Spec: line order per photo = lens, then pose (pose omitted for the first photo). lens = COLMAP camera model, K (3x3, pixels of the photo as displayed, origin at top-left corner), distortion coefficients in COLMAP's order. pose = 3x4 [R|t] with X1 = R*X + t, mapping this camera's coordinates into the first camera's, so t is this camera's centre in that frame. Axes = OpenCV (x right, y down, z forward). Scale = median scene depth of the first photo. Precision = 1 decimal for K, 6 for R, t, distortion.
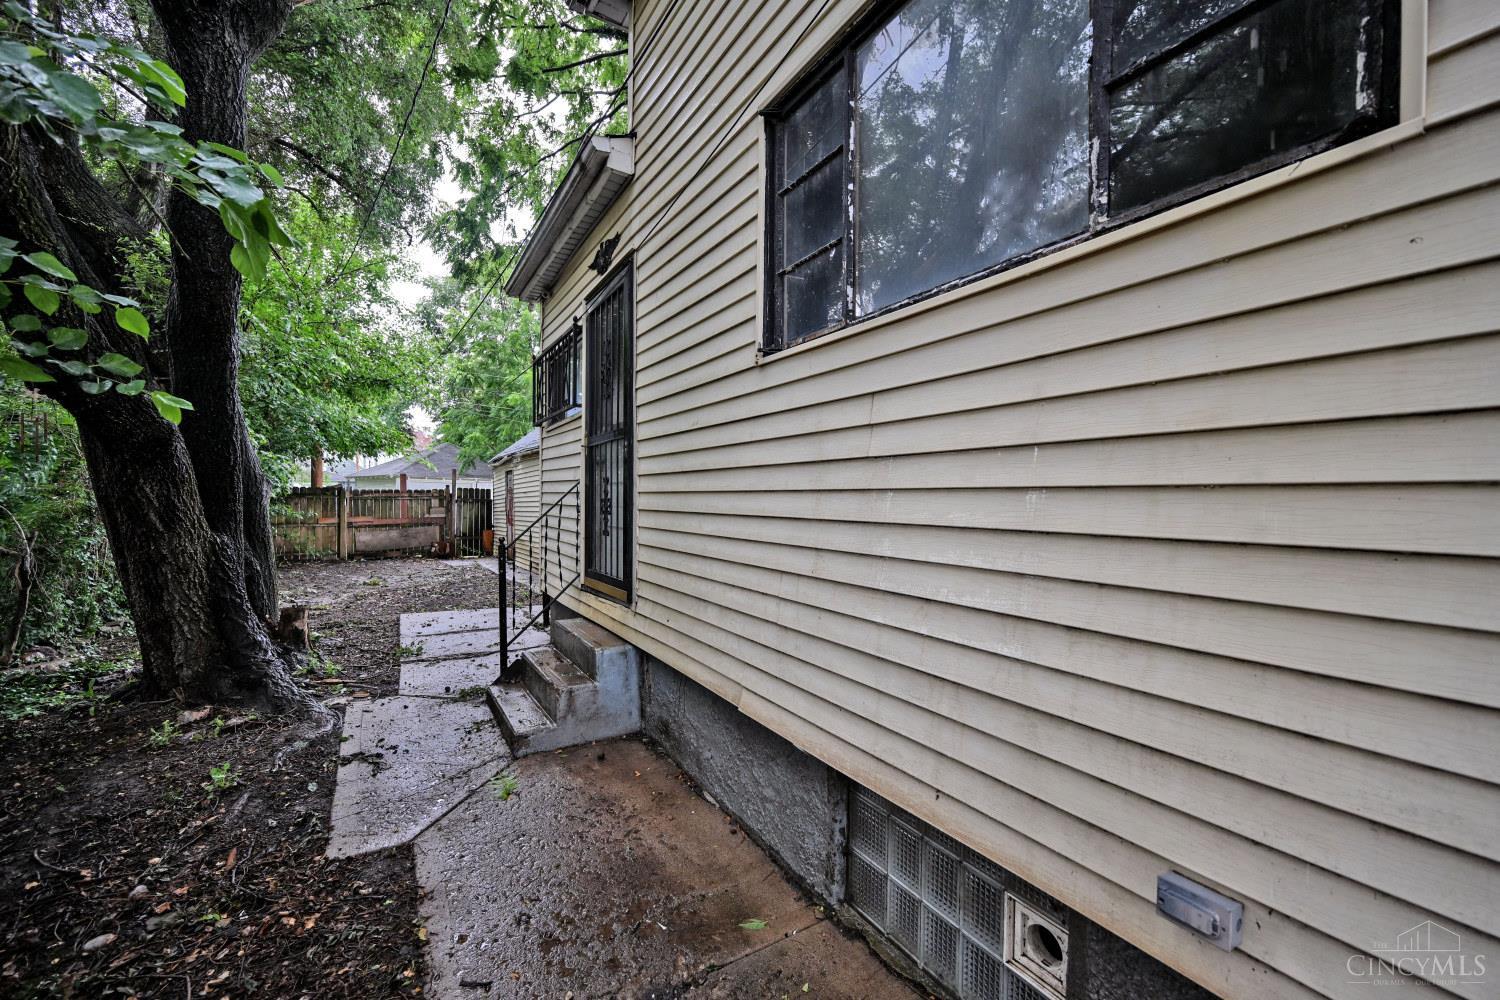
lens RADIAL K [[594.4, 0, 750.2], [0, 594.4, 506.2], [0, 0, 1]] dist [-0.001516, 0.000241]
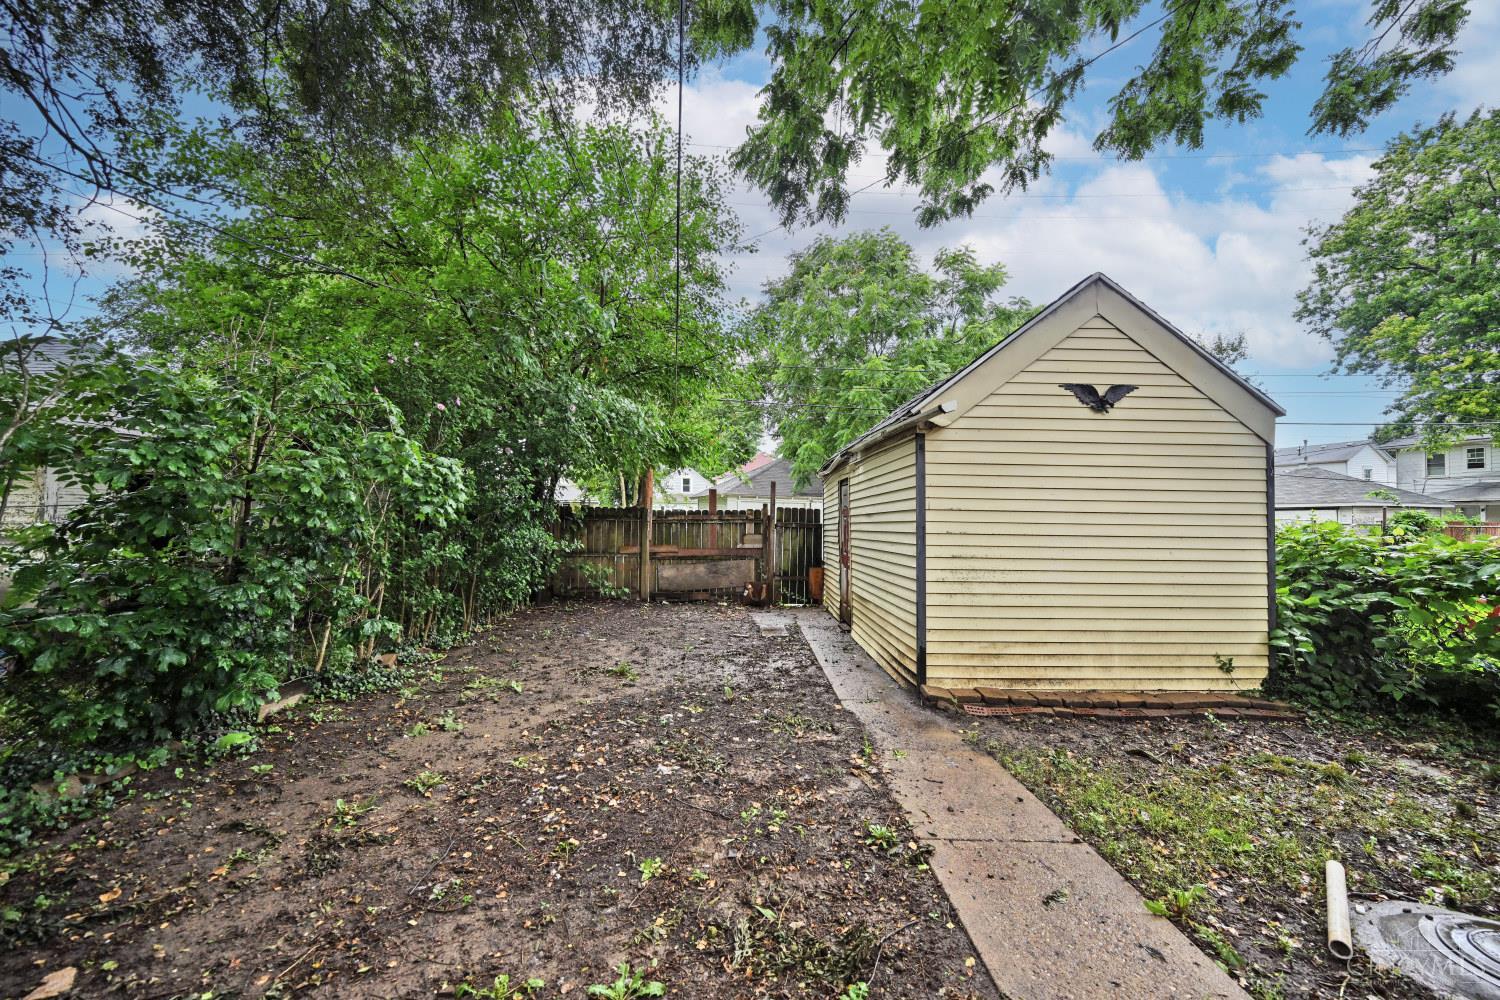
lens RADIAL K [[594.4, 0, 750.6], [0, 594.4, 507.6], [0, 0, 1]] dist [-0.001516, 0.000241]
pose [[0.852029, -0.006407, -0.523455, -0.148119], [-0.010731, 0.999501, -0.029700, -0.009726], [0.523384, 0.030922, 0.851536, 0.381837]]
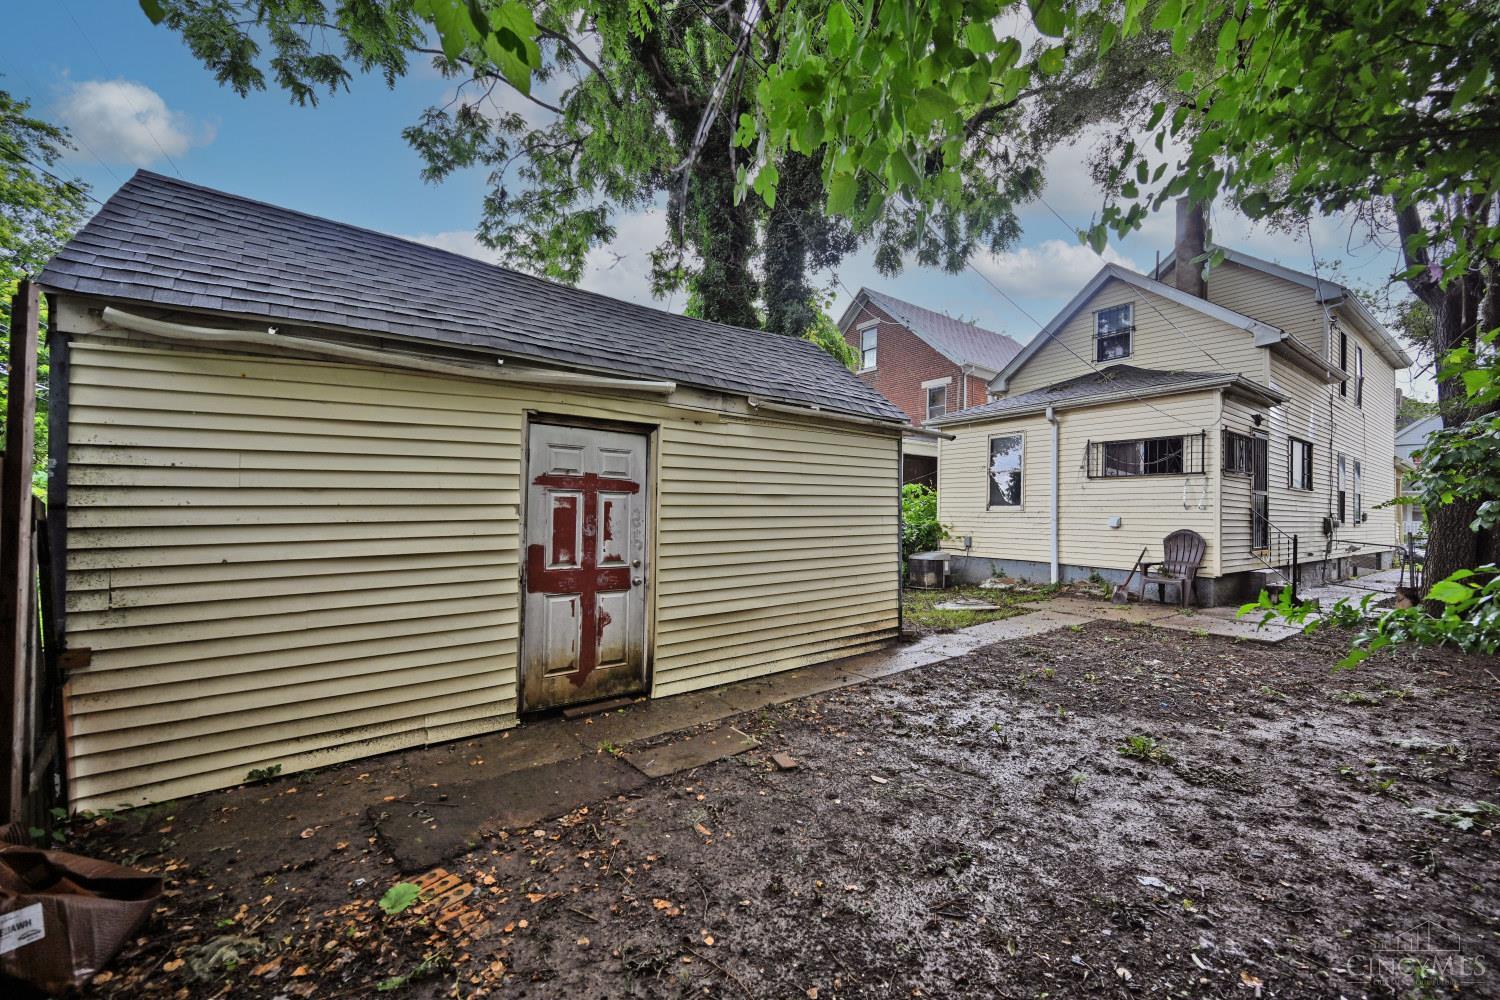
lens RADIAL K [[594.4, 0, 757.6], [0, 594.4, 501.5], [0, 0, 1]] dist [-0.001516, 0.000241]
pose [[-0.094280, 0.012188, 0.995471, -0.665903], [-0.000339, 0.999925, -0.012275, -0.010688], [-0.995546, -0.001494, -0.094268, 0.865406]]
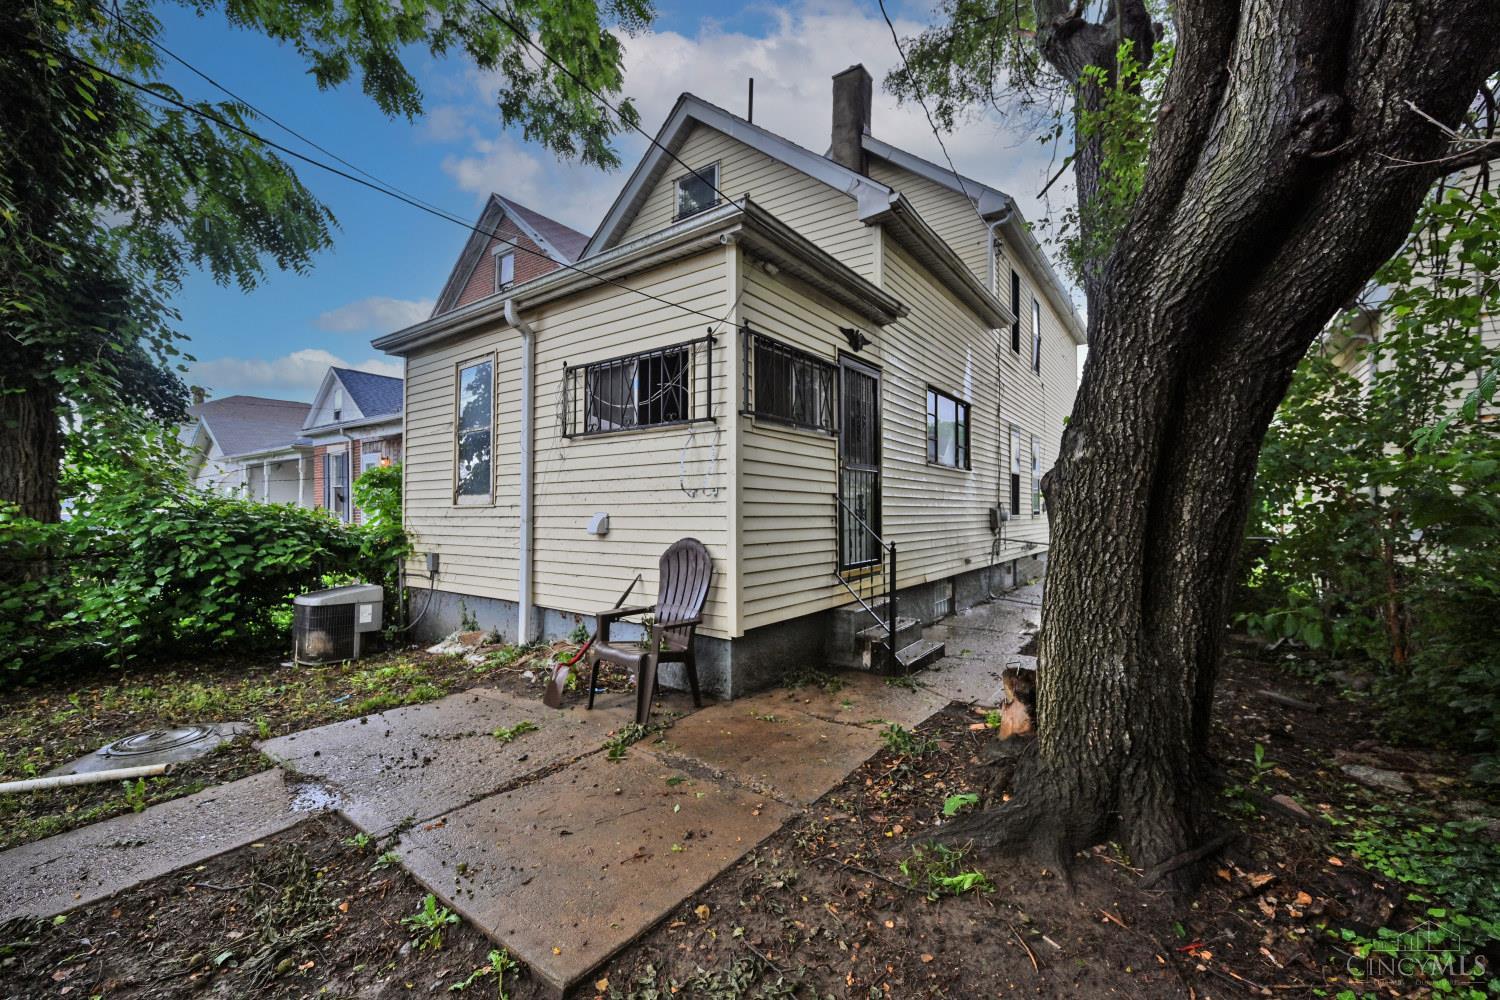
lens RADIAL K [[594.4, 0, 770.5], [0, 594.4, 499.3], [0, 0, 1]] dist [-0.001516, 0.000241]
pose [[-0.400401, 0.012143, 0.916260, -0.391195], [0.012898, 0.999888, -0.007615, -0.006280], [-0.916249, 0.008769, -0.400512, 0.459591]]
